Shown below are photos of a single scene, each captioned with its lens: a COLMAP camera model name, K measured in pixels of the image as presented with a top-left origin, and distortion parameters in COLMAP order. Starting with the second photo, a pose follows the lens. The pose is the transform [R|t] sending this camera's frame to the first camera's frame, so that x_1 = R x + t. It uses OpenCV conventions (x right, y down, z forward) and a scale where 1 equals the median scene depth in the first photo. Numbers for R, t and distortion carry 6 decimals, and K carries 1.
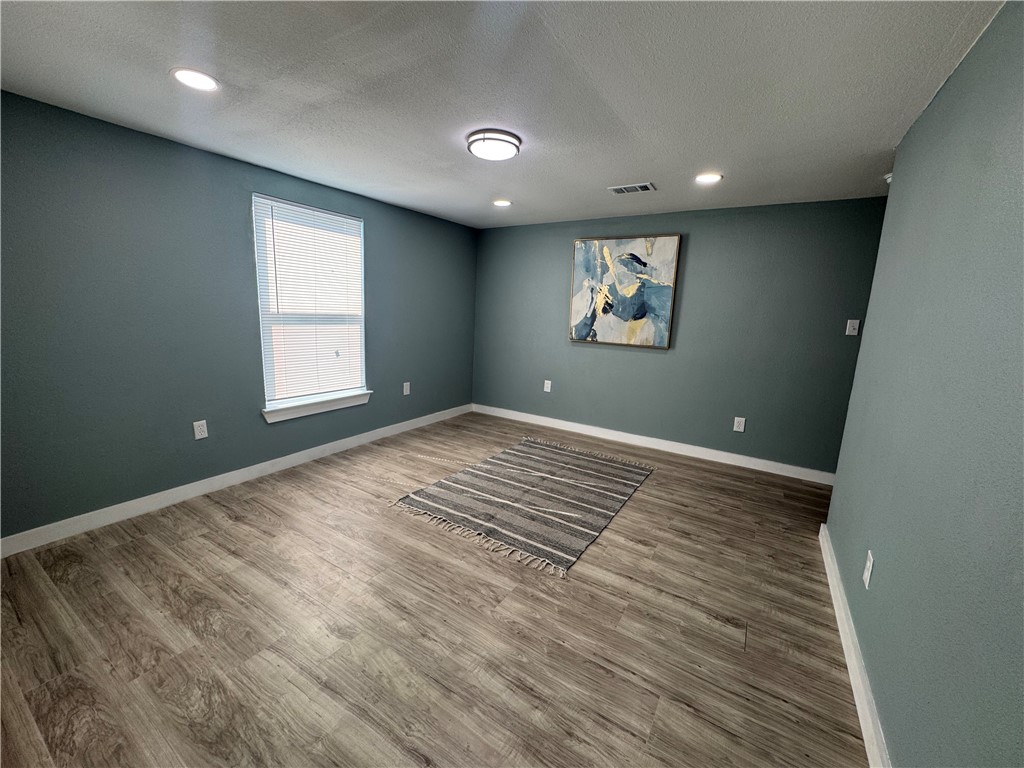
lens RADIAL K [[407.8, 0, 511.4], [0, 407.8, 384.1], [0, 0, 1]] dist [0.001177, 0.000113]
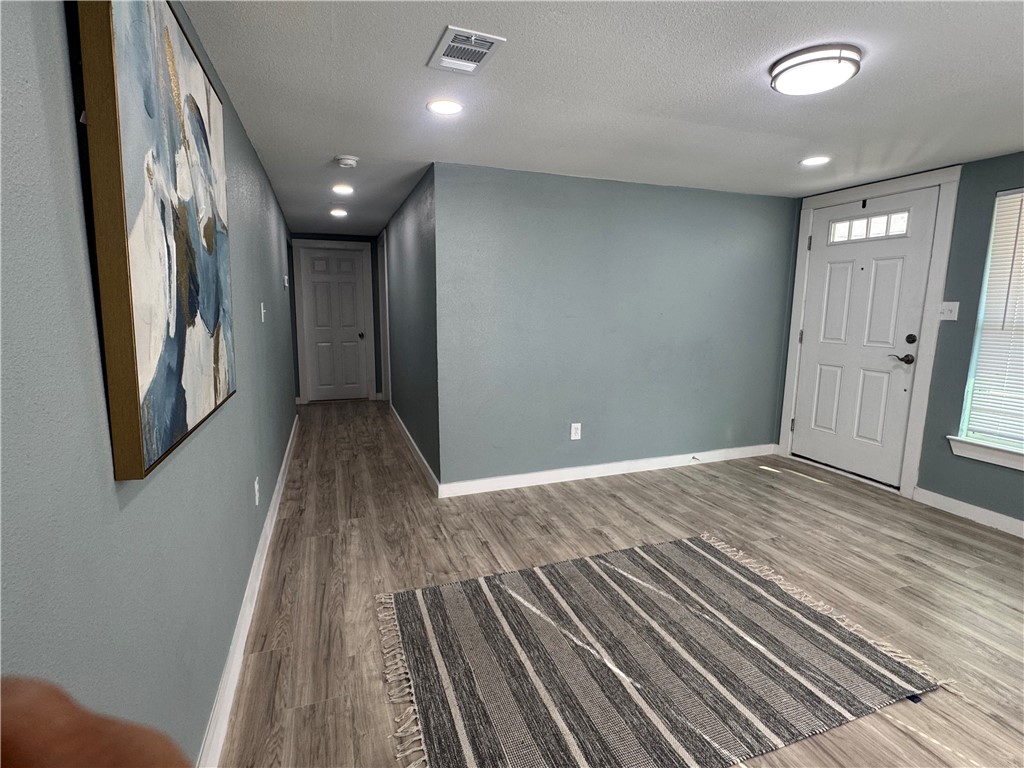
lens RADIAL K [[505.0, 0, 509.7], [0, 505.0, 380.6], [0, 0, 1]] dist [-0.002325, -0.000425]
pose [[-0.787455, -0.134767, 0.601459, -0.205852], [0.077917, 0.946212, 0.314027, -0.379962], [-0.611427, 0.294146, -0.734598, 1.941379]]
